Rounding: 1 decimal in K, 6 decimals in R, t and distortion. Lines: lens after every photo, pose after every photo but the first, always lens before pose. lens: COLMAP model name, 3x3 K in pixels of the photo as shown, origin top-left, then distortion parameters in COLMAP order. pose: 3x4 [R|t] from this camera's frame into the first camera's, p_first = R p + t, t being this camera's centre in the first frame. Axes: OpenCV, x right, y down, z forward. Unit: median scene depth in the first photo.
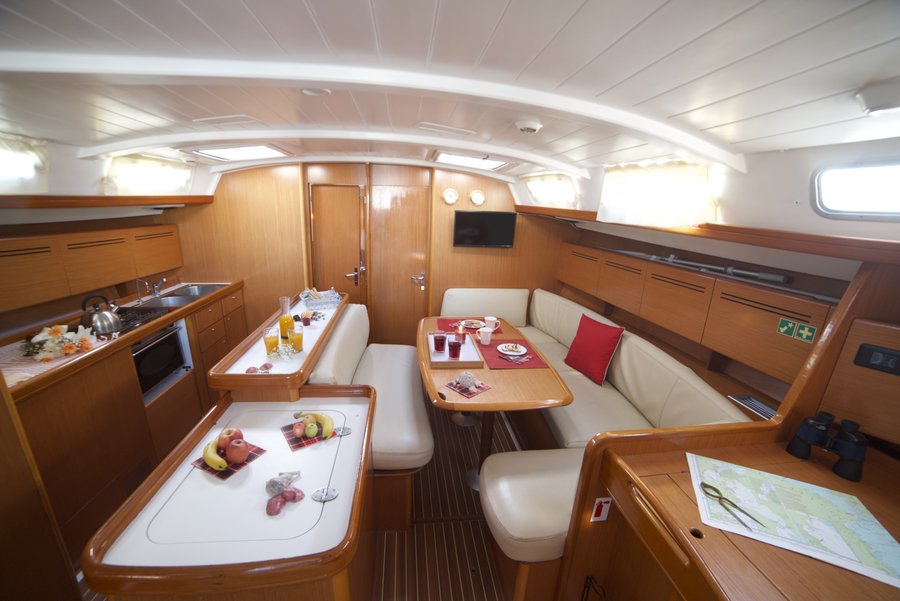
lens RADIAL K [[363.4, 0, 445.5], [0, 363.4, 305.7], [0, 0, 1]] dist [-0.100666, 0.033309]
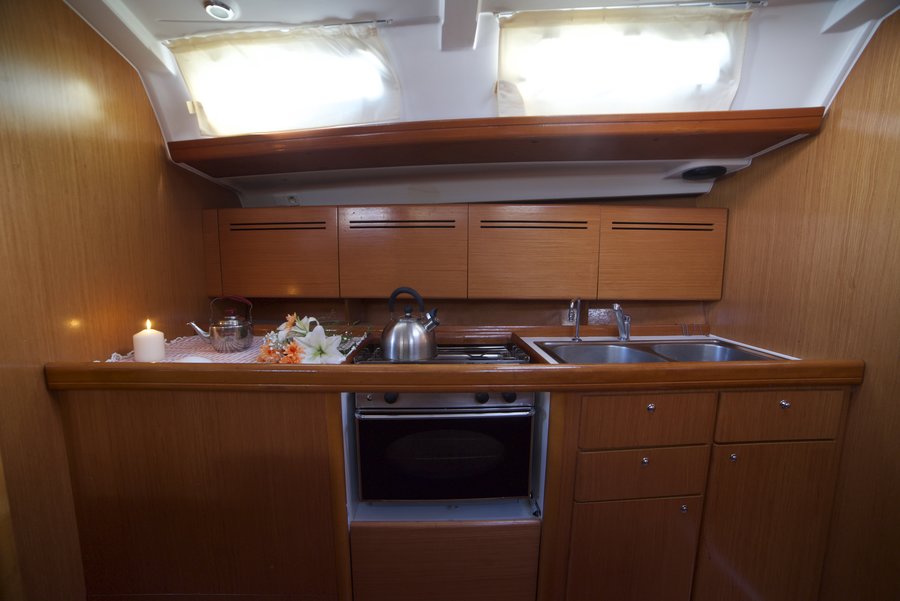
lens RADIAL K [[363.4, 0, 445.5], [0, 363.4, 305.7], [0, 0, 1]] dist [-0.100666, 0.033309]
pose [[-0.076613, 0.091734, -0.992832, -0.372736], [-0.275665, 0.954995, 0.109510, -0.073491], [0.958196, 0.282079, -0.047878, 0.909999]]
